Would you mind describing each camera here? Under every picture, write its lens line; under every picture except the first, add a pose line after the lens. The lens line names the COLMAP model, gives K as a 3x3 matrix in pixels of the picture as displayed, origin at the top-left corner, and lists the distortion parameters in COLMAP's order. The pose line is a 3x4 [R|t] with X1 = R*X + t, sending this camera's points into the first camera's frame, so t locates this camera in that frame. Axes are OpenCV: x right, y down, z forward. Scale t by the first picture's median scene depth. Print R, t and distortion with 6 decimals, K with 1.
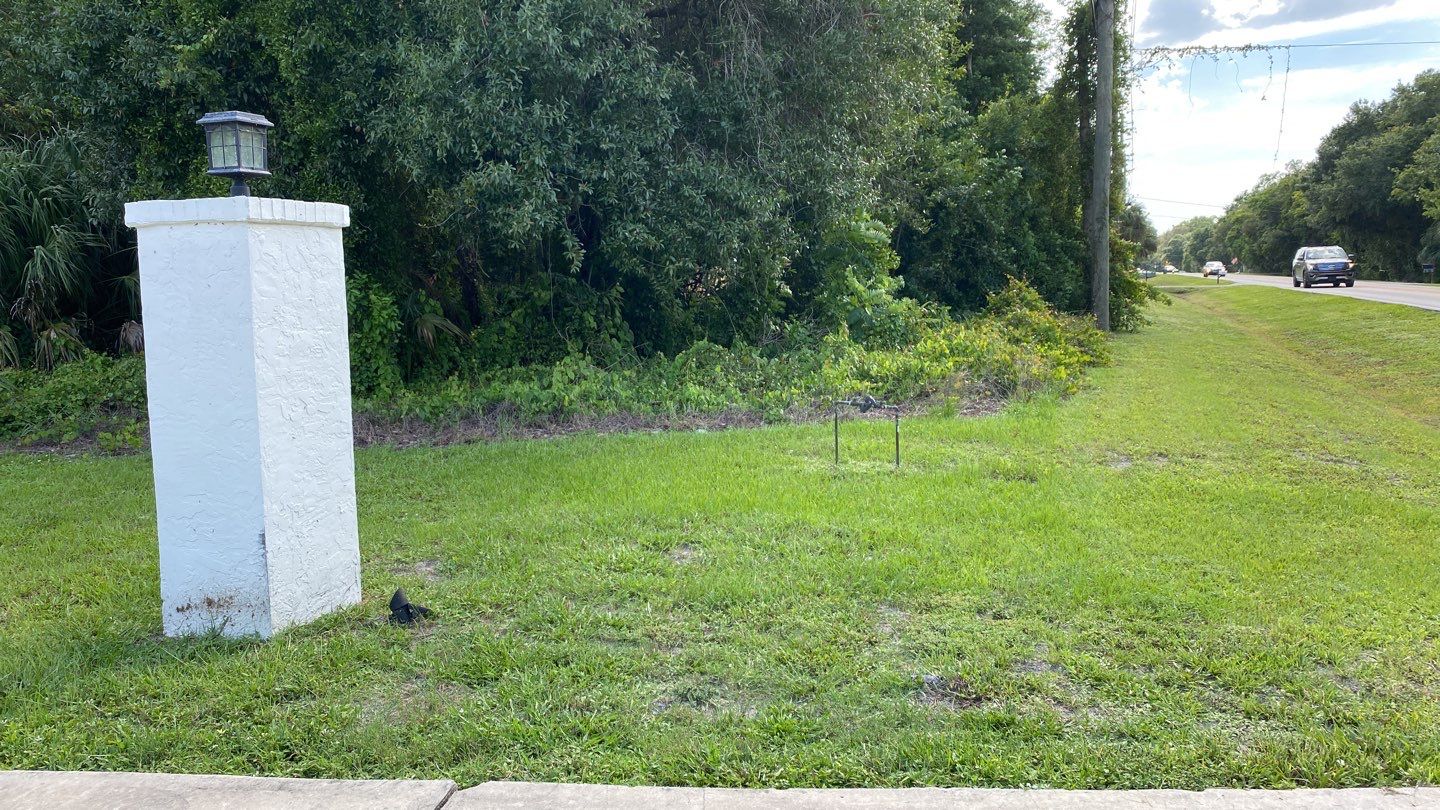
lens RADIAL K [[1100.1, 0, 712.2], [0, 1100.1, 382.7], [0, 0, 1]] dist [0.054945, -0.079739]
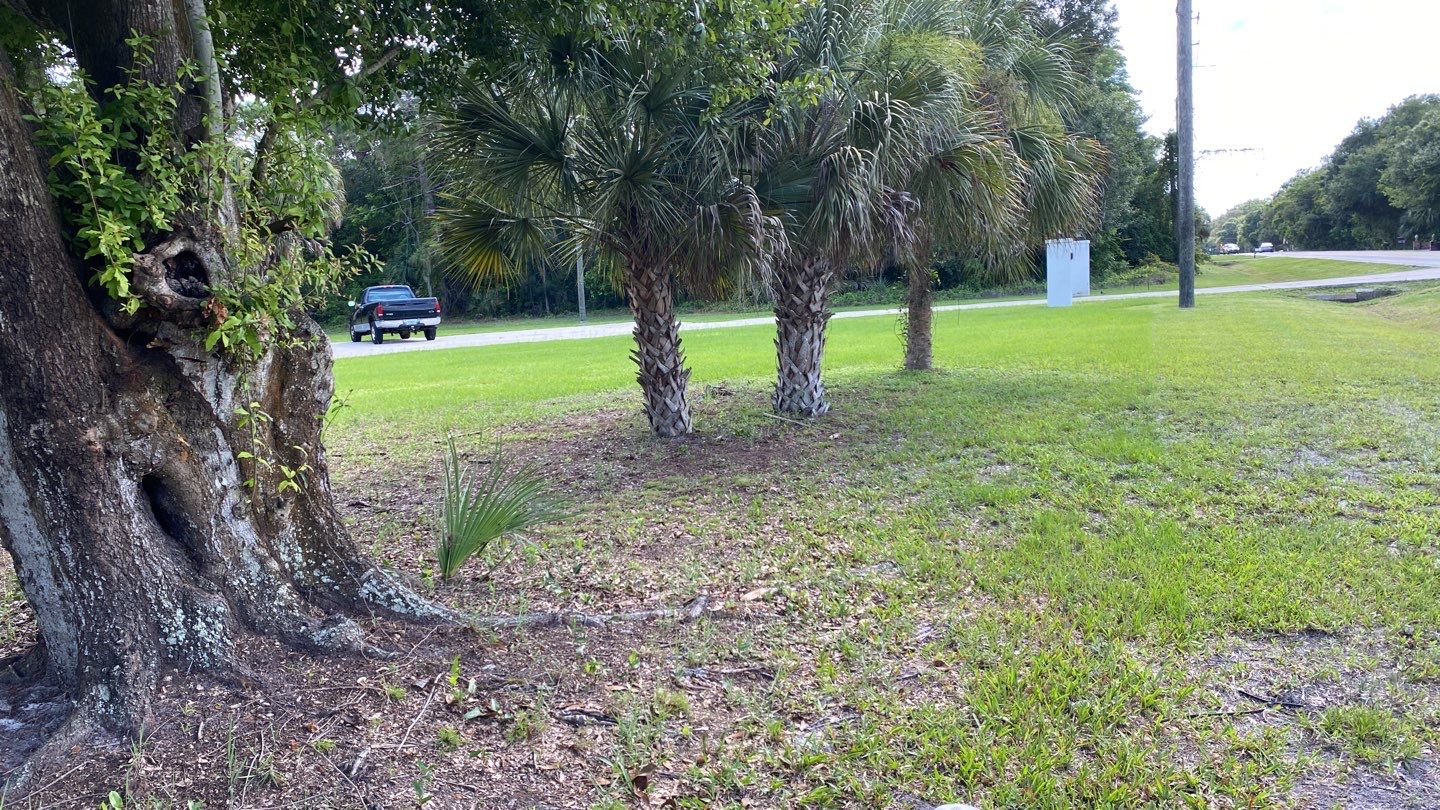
lens RADIAL K [[1121.2, 0, 713.1], [0, 1121.2, 408.1], [0, 0, 1]] dist [0.054913, -0.004045]
pose [[0.998709, -0.034585, -0.037209, -0.176141], [0.035253, 0.999226, 0.017442, 0.049819], [0.036577, -0.018731, 0.999155, -0.450483]]
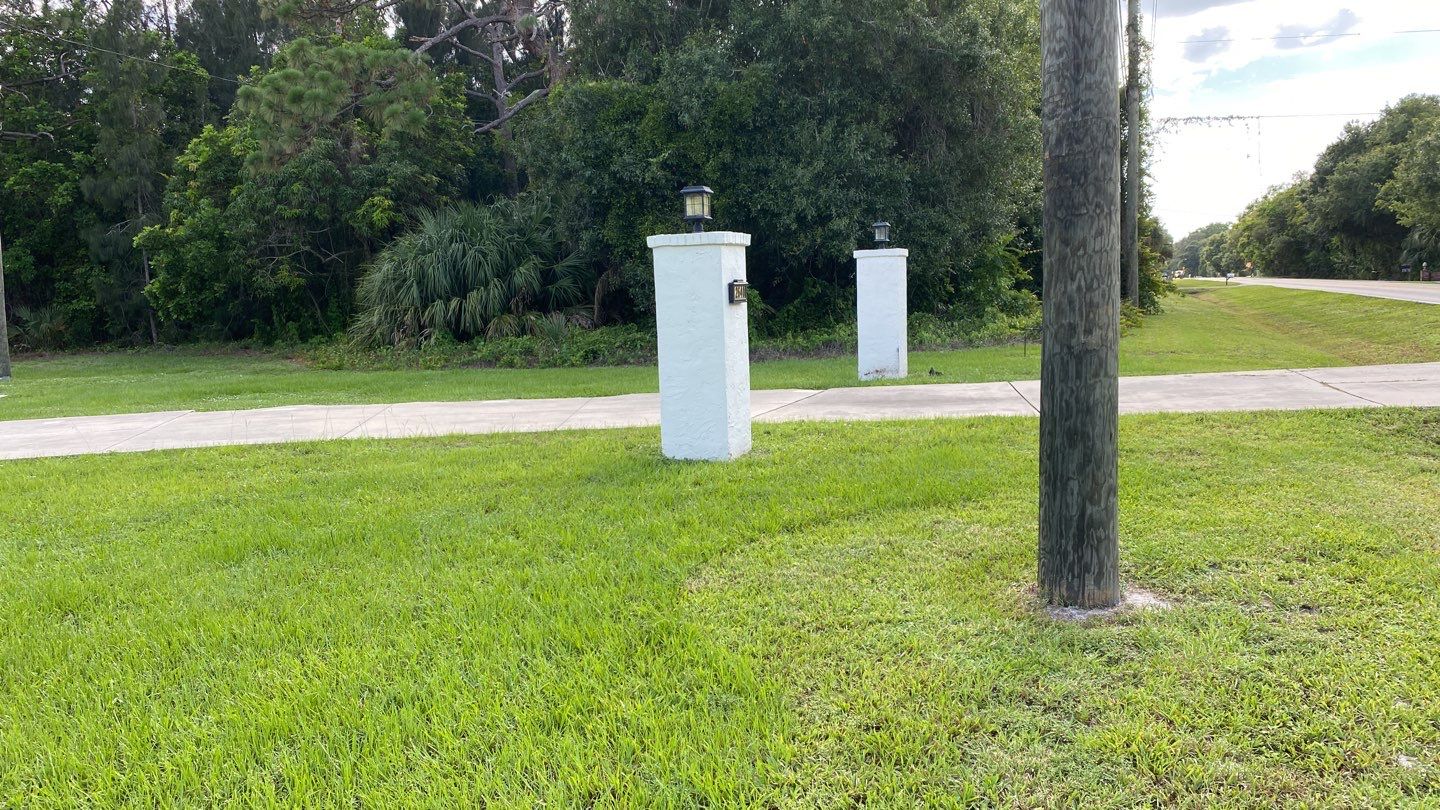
lens RADIAL K [[1100.1, 0, 718.0], [0, 1100.1, 400.7], [0, 0, 1]] dist [0.054945, -0.079739]
pose [[0.999826, -0.015374, -0.010555, -0.057925], [0.015414, 0.999874, 0.003764, 0.017310], [0.010496, -0.003926, 0.999937, -0.148603]]
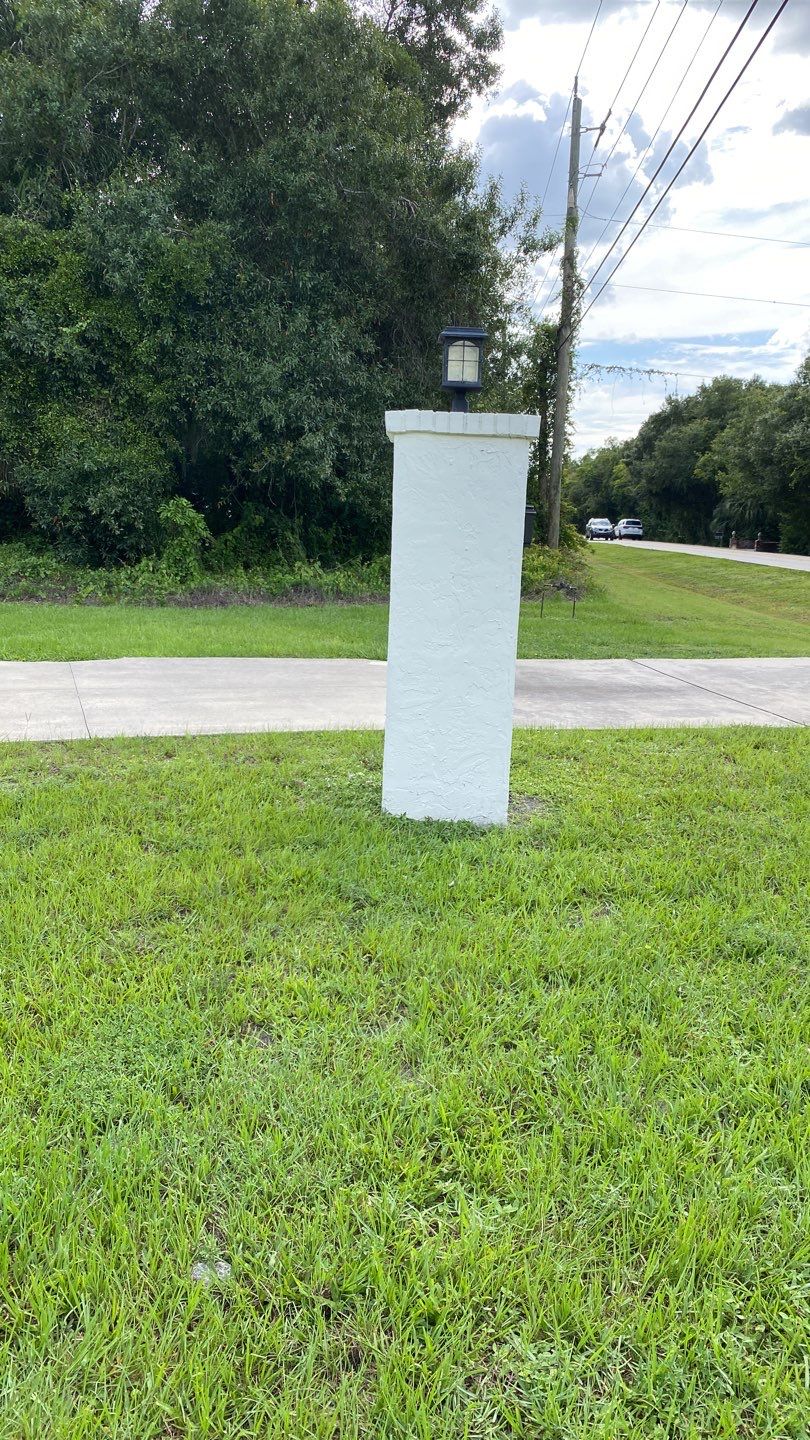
lens RADIAL K [[1100.1, 0, 413.7], [0, 1100.1, 711.5], [0, 0, 1]] dist [0.054945, -0.079739]
pose [[0.946011, 0.000011, 0.324135, -0.086200], [-0.025329, 0.996945, 0.073891, 0.012442], [-0.323144, -0.078112, 0.943121, -0.090503]]
